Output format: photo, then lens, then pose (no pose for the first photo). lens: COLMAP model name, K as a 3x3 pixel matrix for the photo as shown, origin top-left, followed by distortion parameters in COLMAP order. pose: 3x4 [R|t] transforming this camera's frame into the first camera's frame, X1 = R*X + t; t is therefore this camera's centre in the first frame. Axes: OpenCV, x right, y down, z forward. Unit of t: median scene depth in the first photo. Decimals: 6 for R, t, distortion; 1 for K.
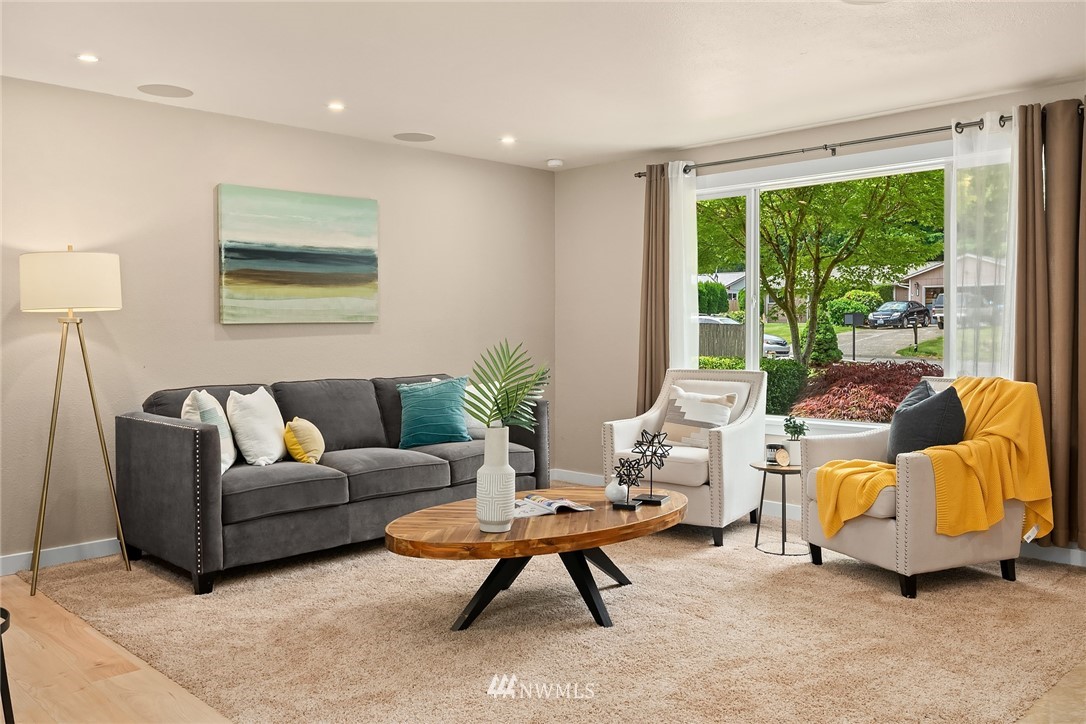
lens RADIAL K [[949.3, 0, 529.8], [0, 949.3, 330.0], [0, 0, 1]] dist [0.006139, 0.010261]
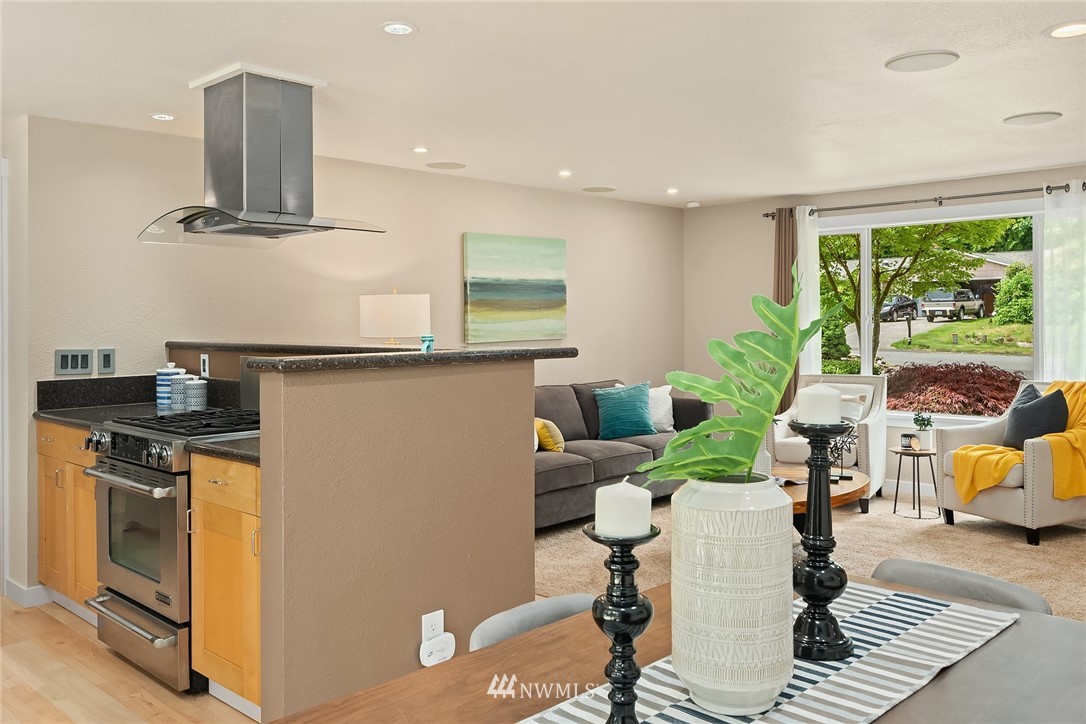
lens RADIAL K [[949.3, 0, 530.9], [0, 949.3, 323.6], [0, 0, 1]] dist [0.006139, 0.010261]
pose [[0.999582, -0.008079, 0.027741, -0.274280], [0.008042, 0.999967, 0.001431, -0.033712], [-0.027752, -0.001207, 0.999614, -0.264254]]
